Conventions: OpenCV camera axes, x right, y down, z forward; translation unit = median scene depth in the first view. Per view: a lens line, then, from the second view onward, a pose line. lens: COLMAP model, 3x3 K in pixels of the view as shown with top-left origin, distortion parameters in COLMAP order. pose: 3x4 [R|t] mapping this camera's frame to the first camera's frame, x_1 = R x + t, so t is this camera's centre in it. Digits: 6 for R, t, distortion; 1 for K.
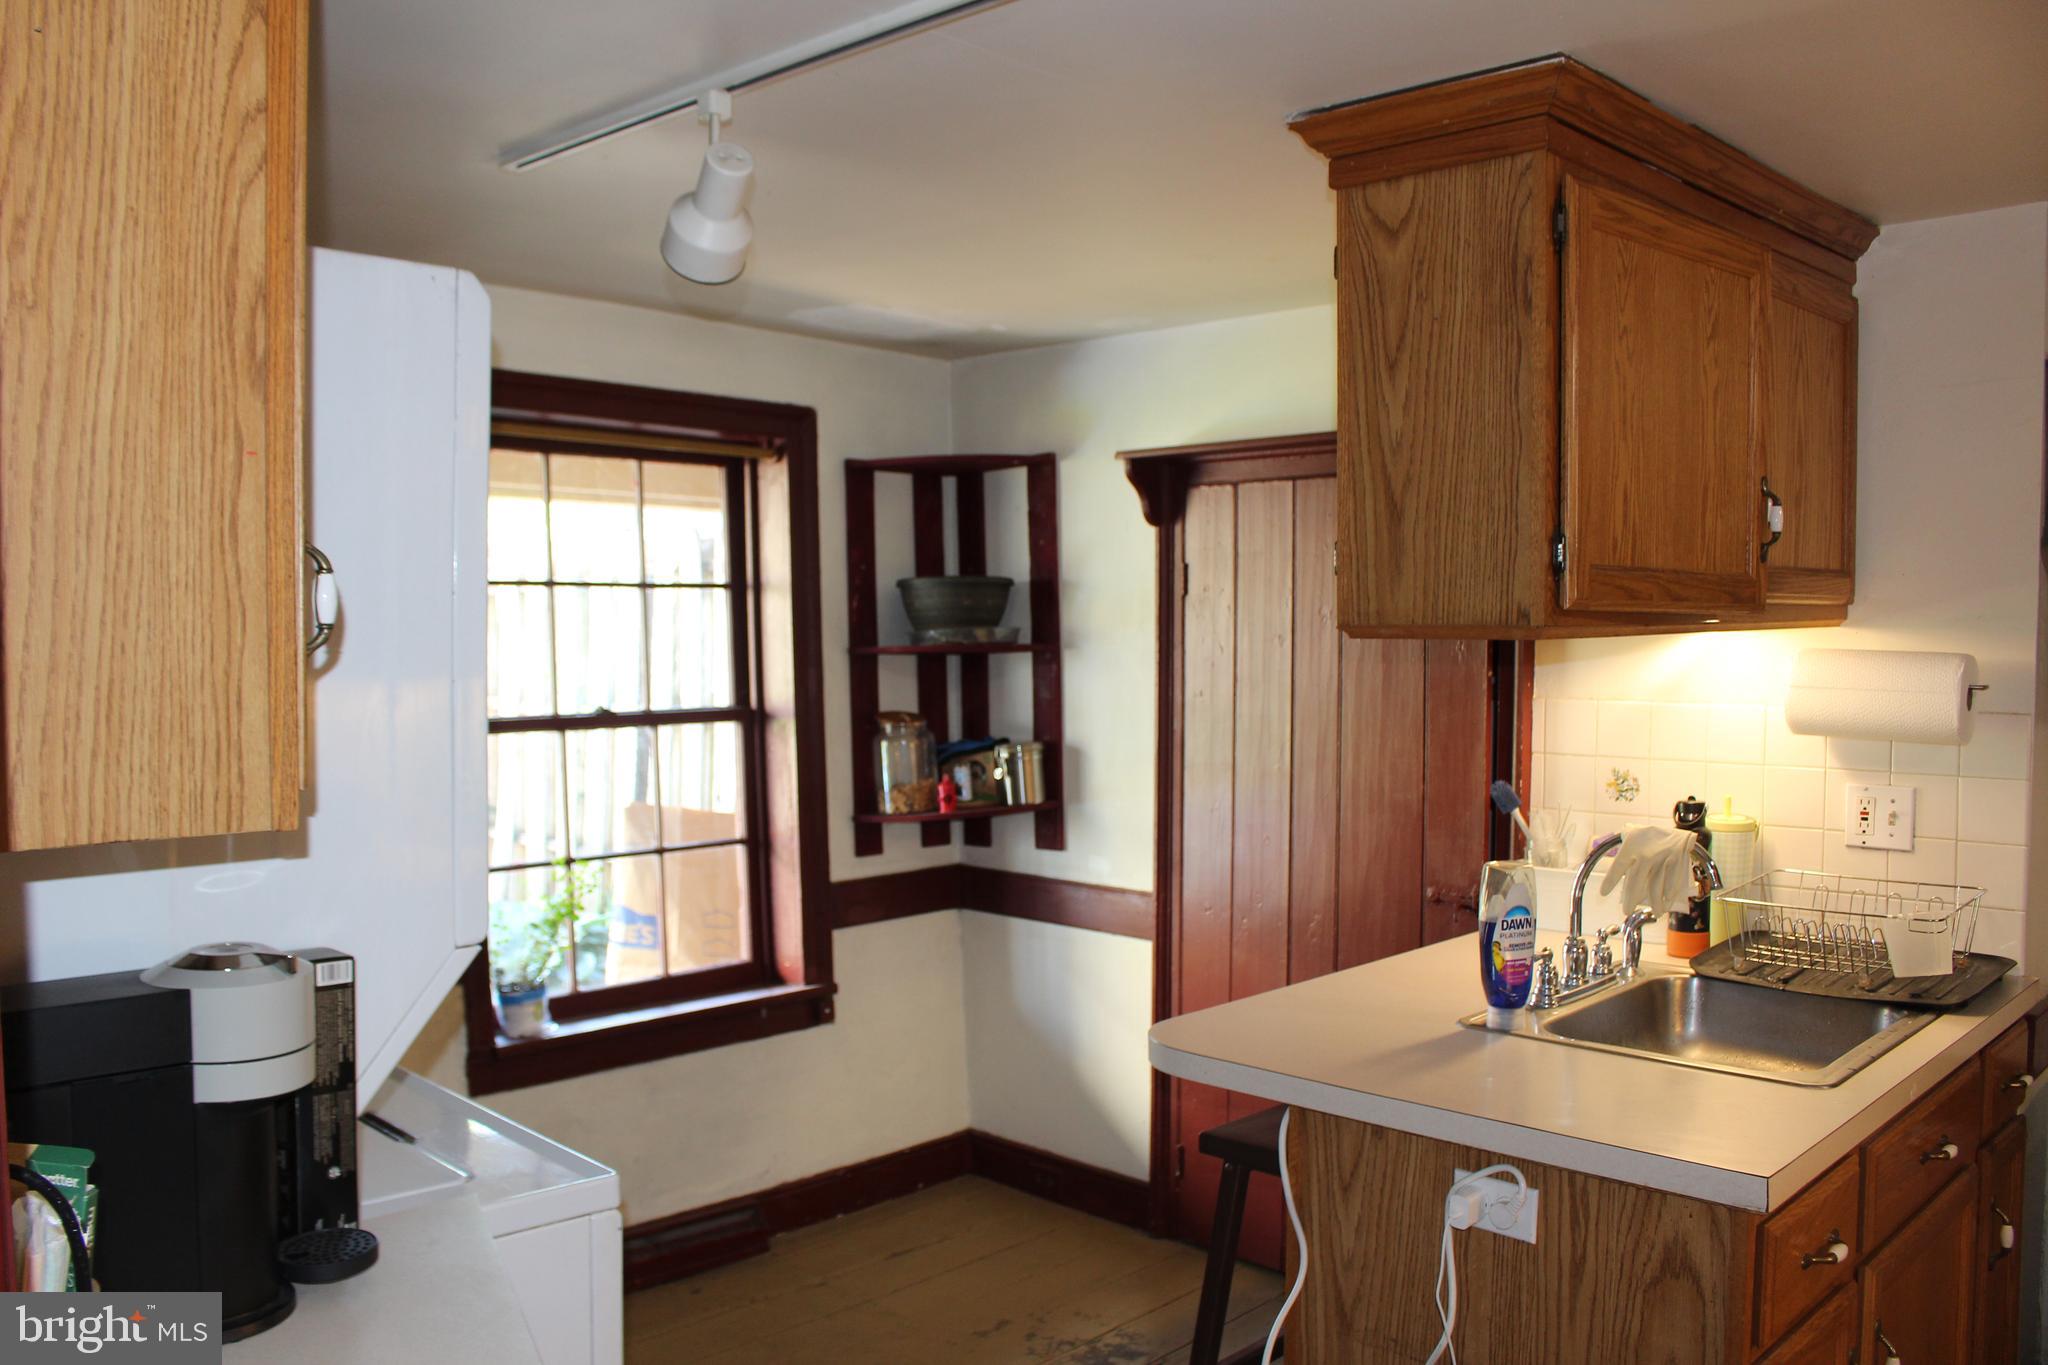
lens RADIAL K [[1684.4, 0, 983.6], [0, 1684.4, 690.8], [0, 0, 1]] dist [-0.156485, 0.128513]
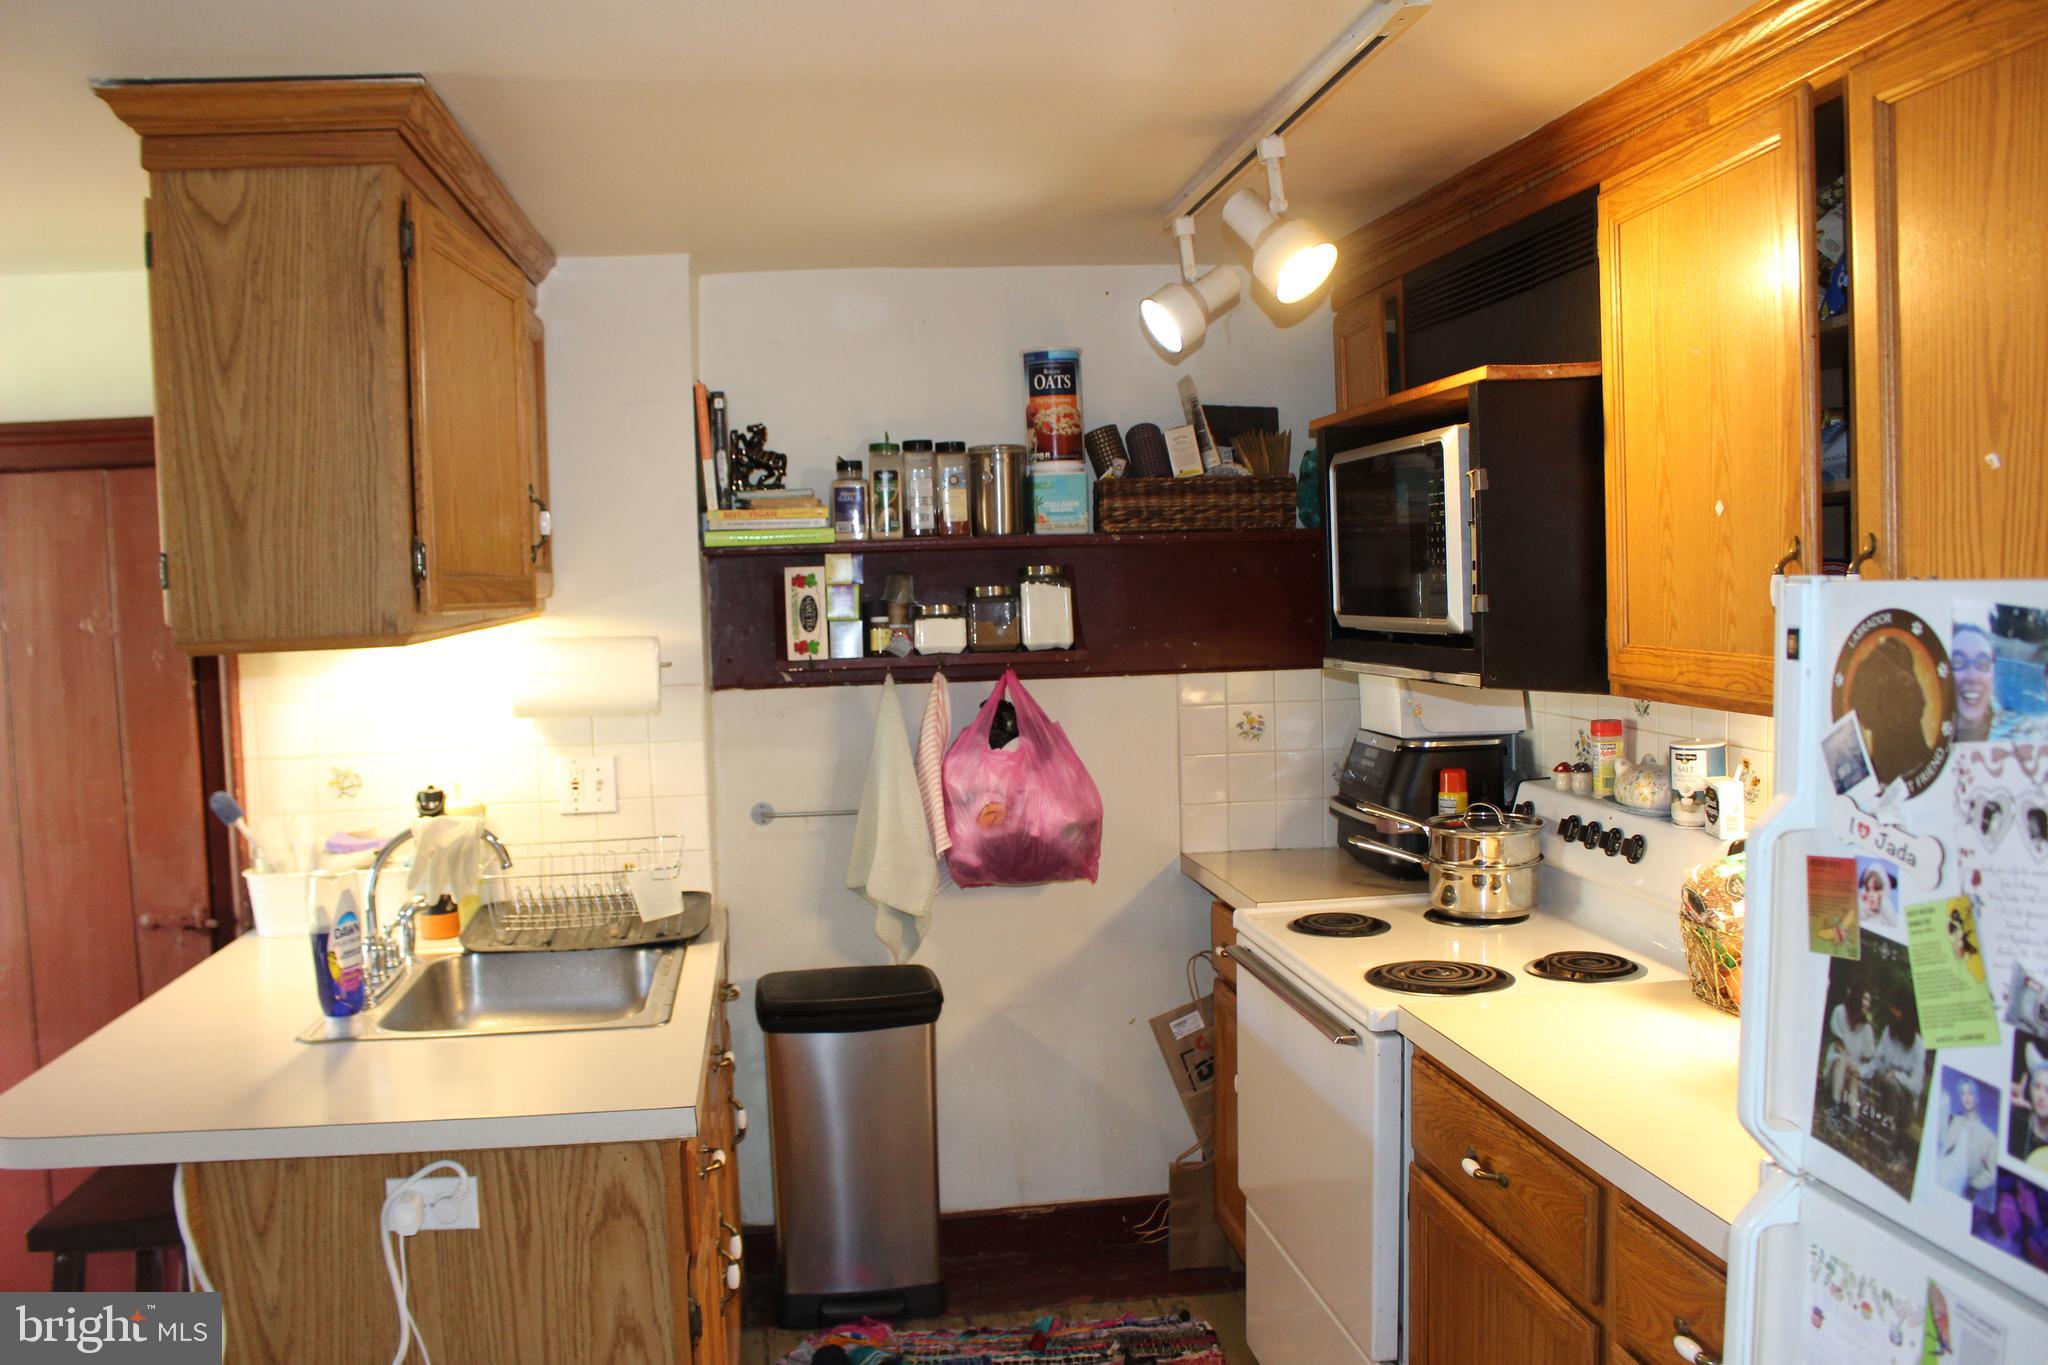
lens RADIAL K [[1684.4, 0, 983.6], [0, 1684.4, 690.8], [0, 0, 1]] dist [-0.156485, 0.128513]
pose [[0.620228, -0.072165, 0.781095, -0.231678], [0.065913, 0.997032, 0.039778, -0.020166], [-0.781647, 0.026813, 0.623144, 0.084942]]
